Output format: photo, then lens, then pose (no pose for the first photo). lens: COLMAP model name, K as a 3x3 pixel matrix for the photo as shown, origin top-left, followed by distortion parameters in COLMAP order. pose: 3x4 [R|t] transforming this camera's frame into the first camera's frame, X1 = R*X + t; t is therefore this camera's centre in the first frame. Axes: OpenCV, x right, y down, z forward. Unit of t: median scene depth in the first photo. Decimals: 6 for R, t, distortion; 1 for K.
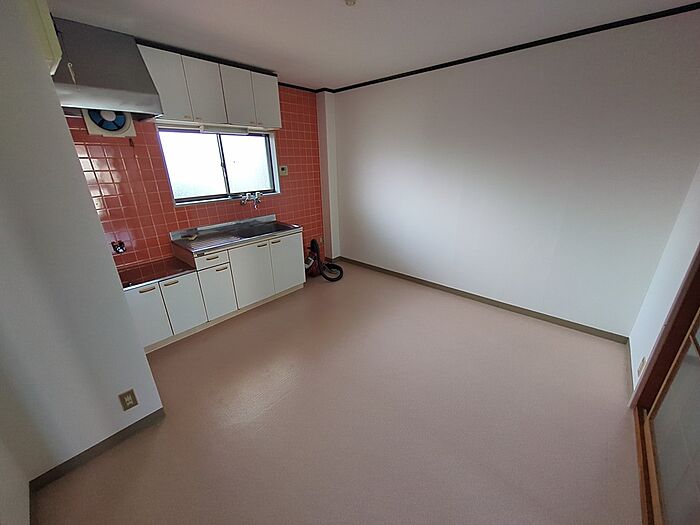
lens RADIAL K [[275.4, 0, 350.4], [0, 275.4, 263.5], [0, 0, 1]] dist [-0.002765, 0.000574]
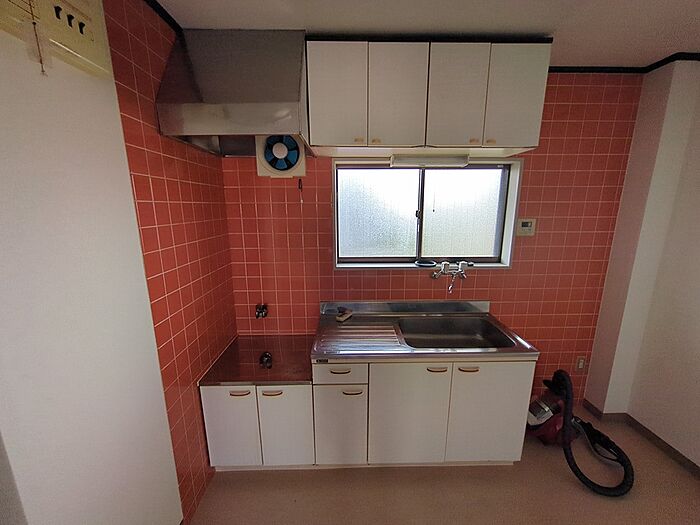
lens RADIAL K [[275.4, 0, 351.3], [0, 275.4, 265.1], [0, 0, 1]] dist [-0.002765, 0.000574]
pose [[0.680675, 0.165952, -0.713542, -0.080993], [-0.266170, 0.963464, -0.029832, -0.162379], [0.682521, 0.210229, 0.699977, 0.414009]]
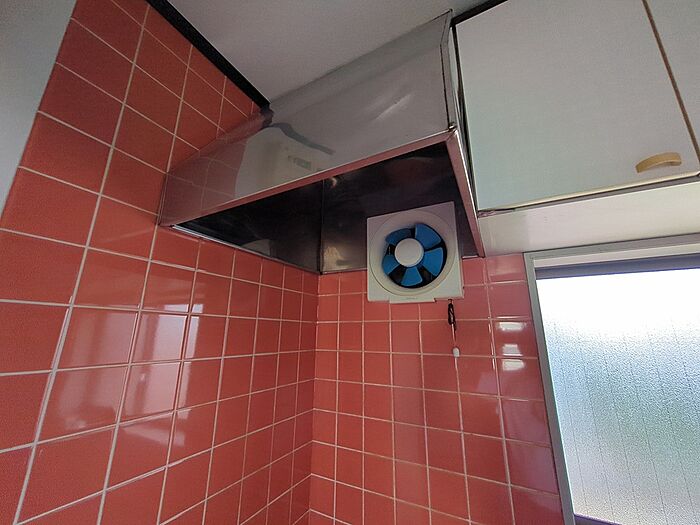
lens RADIAL K [[275.4, 0, 354.9], [0, 275.4, 263.2], [0, 0, 1]] dist [-0.002765, 0.000574]
pose [[0.235881, -0.220591, -0.946414, -0.326709], [-0.350445, 0.889056, -0.294565, -0.239127], [0.906393, 0.401148, 0.132407, 0.554606]]
